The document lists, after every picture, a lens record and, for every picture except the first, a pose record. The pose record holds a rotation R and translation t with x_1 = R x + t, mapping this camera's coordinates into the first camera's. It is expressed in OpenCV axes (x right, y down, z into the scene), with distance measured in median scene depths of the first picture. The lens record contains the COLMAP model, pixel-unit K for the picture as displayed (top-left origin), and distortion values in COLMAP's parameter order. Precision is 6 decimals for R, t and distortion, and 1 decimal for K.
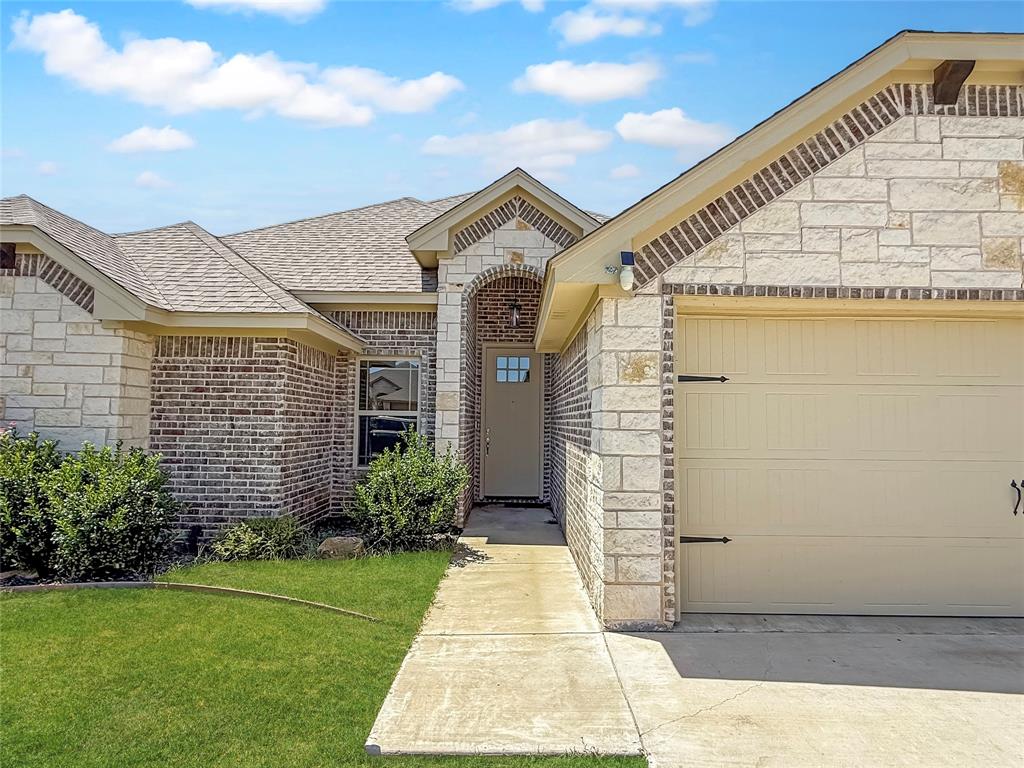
lens RADIAL K [[562.5, 0, 510.2], [0, 562.5, 363.5], [0, 0, 1]] dist [-0.011323, -0.001013]
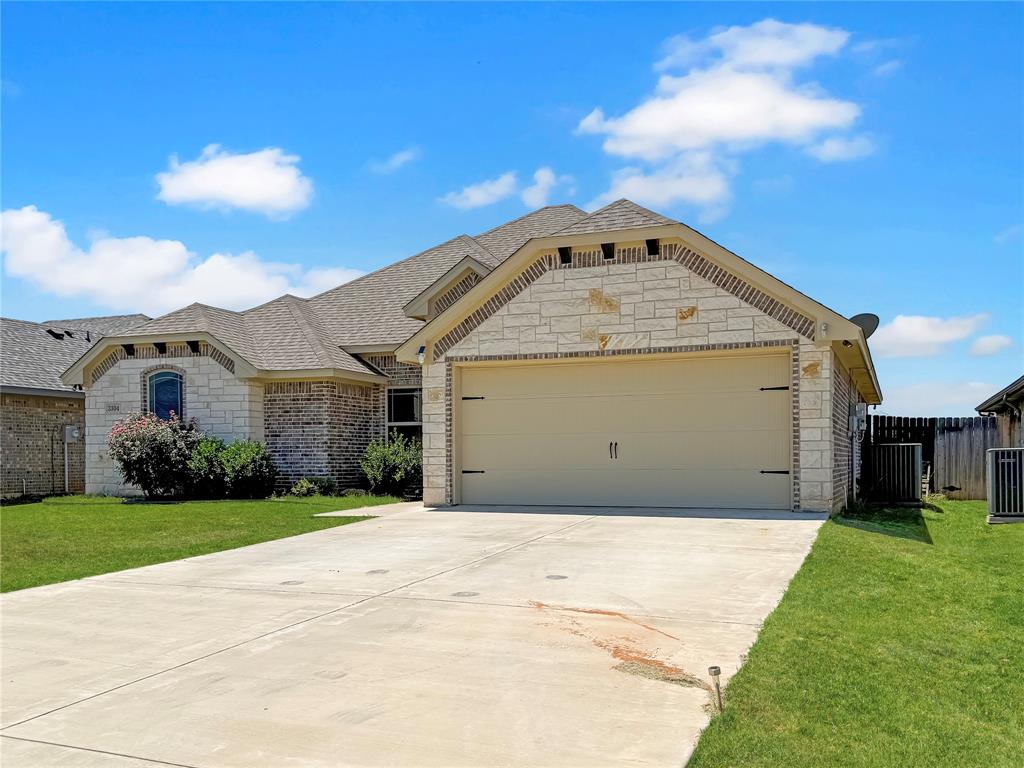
lens RADIAL K [[954.5, 0, 511.2], [0, 954.5, 385.0], [0, 0, 1]] dist [0.011036, 0.000000]
pose [[0.934176, -0.043744, -0.354122, 1.834248], [0.052803, 0.998477, 0.015956, -0.075705], [0.352885, -0.033604, 0.935063, -2.444046]]
